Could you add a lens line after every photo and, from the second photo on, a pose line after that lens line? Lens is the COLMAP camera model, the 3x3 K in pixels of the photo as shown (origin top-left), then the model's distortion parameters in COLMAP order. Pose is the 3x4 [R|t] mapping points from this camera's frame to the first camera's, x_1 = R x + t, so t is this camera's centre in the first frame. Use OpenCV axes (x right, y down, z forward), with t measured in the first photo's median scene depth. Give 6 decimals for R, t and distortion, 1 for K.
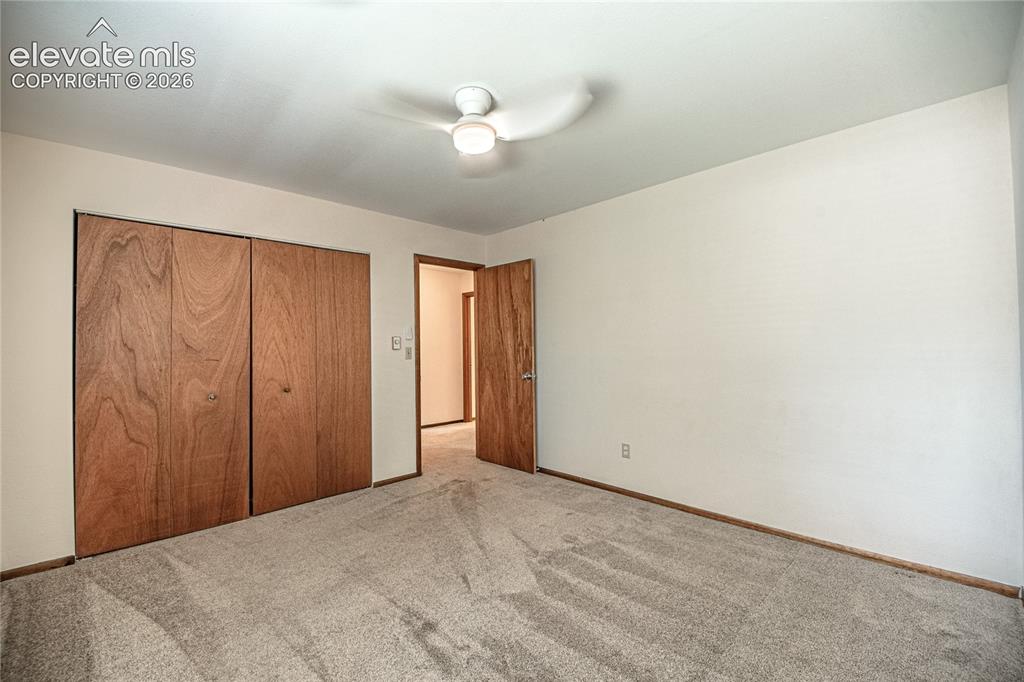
lens RADIAL K [[413.1, 0, 512.0], [0, 413.1, 341.0], [0, 0, 1]] dist [0.000221, -0.000245]
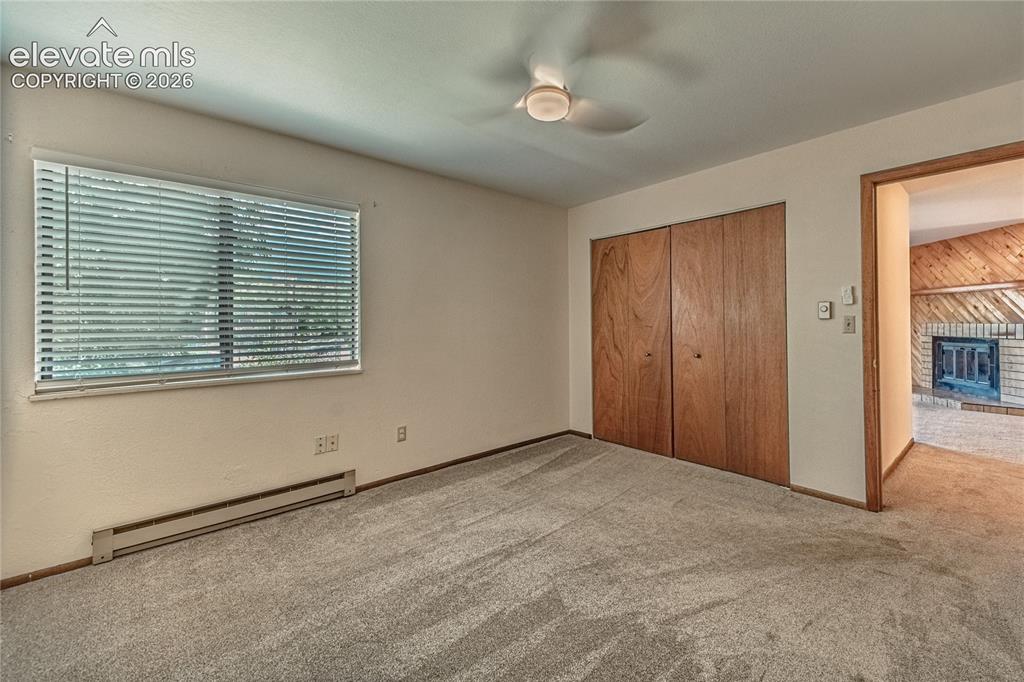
lens RADIAL K [[403.1, 0, 529.7], [0, 403.1, 316.7], [0, 0, 1]] dist [0.018111, -0.000077]
pose [[0.011050, 0.006220, -0.999920, 0.526506], [0.028719, 0.999566, 0.006536, -0.004445], [0.999526, -0.028789, 0.010867, 0.564062]]
